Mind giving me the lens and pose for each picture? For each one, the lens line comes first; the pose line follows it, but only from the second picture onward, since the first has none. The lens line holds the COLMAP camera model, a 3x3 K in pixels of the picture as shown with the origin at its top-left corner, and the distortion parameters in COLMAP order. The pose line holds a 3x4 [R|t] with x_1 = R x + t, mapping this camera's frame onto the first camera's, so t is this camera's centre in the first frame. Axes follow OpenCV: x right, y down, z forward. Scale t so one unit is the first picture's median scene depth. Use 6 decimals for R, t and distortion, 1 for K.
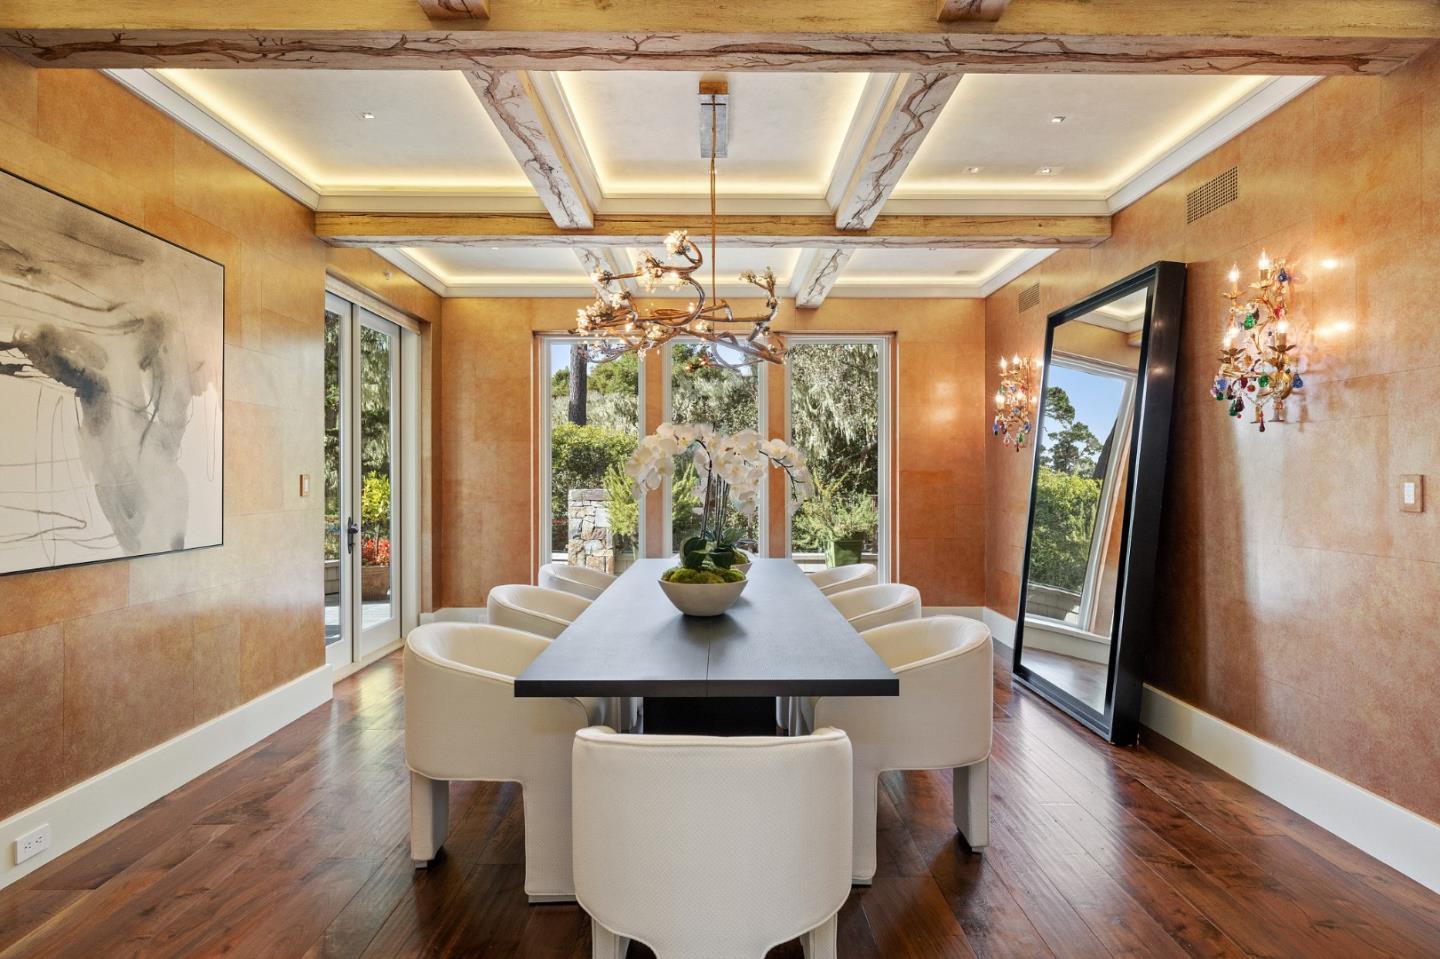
lens RADIAL K [[770.9, 0, 723.2], [0, 770.9, 478.0], [0, 0, 1]] dist [0.002366, 0.000015]
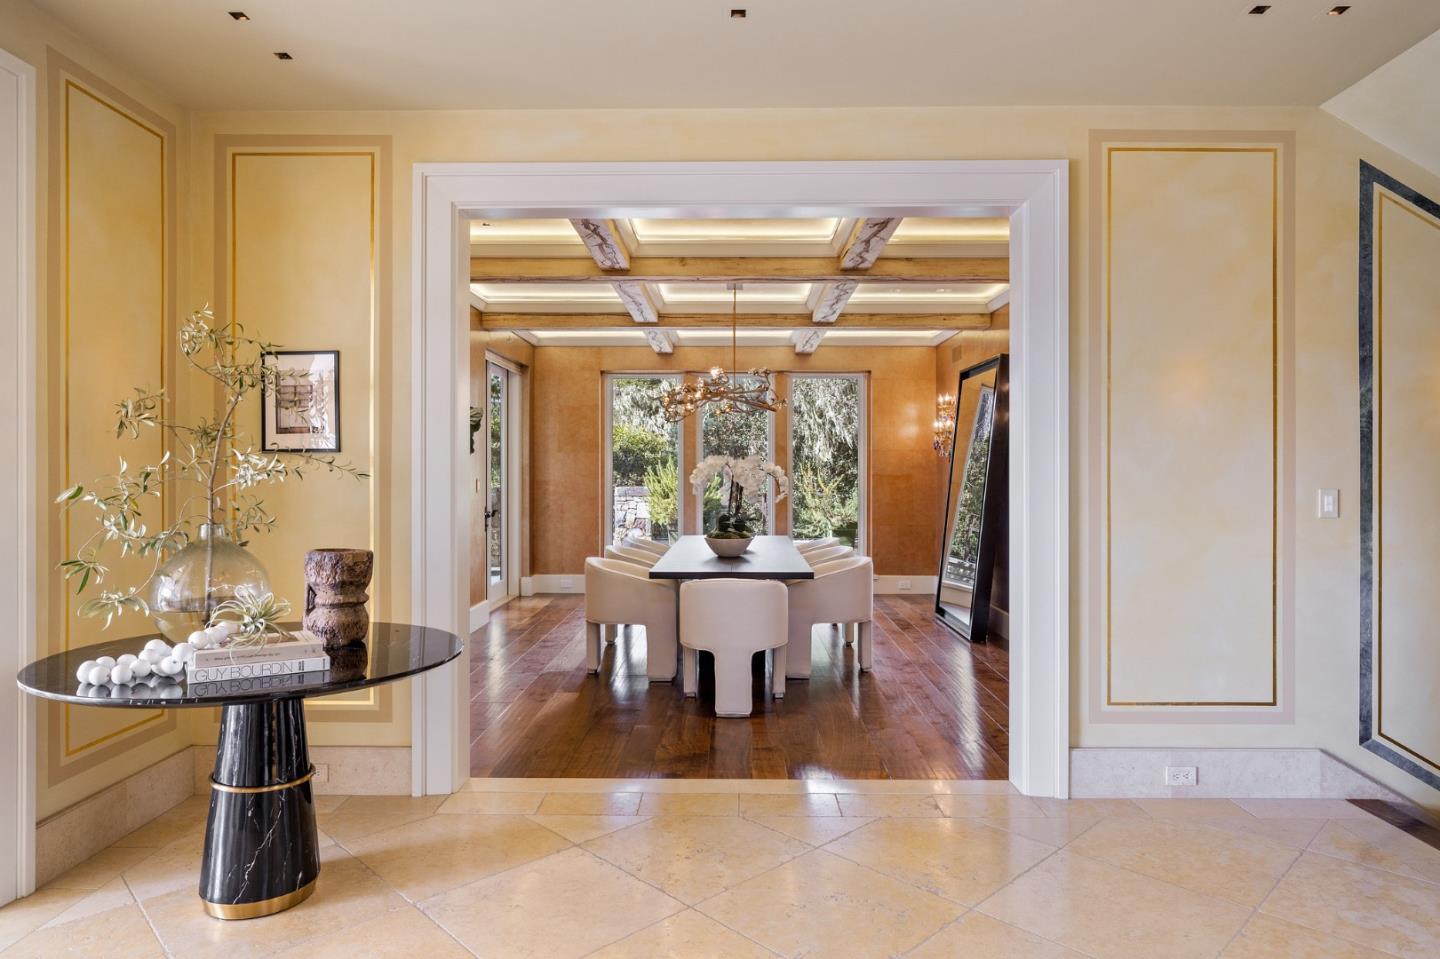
lens RADIAL K [[858.5, 0, 722.4], [0, 858.5, 475.0], [0, 0, 1]] dist [-0.001170, -0.000020]
pose [[0.999671, 0.001695, -0.025601, 0.008374], [-0.001626, 0.999995, 0.002730, -0.017694], [0.025605, -0.002688, 0.999669, -0.747017]]
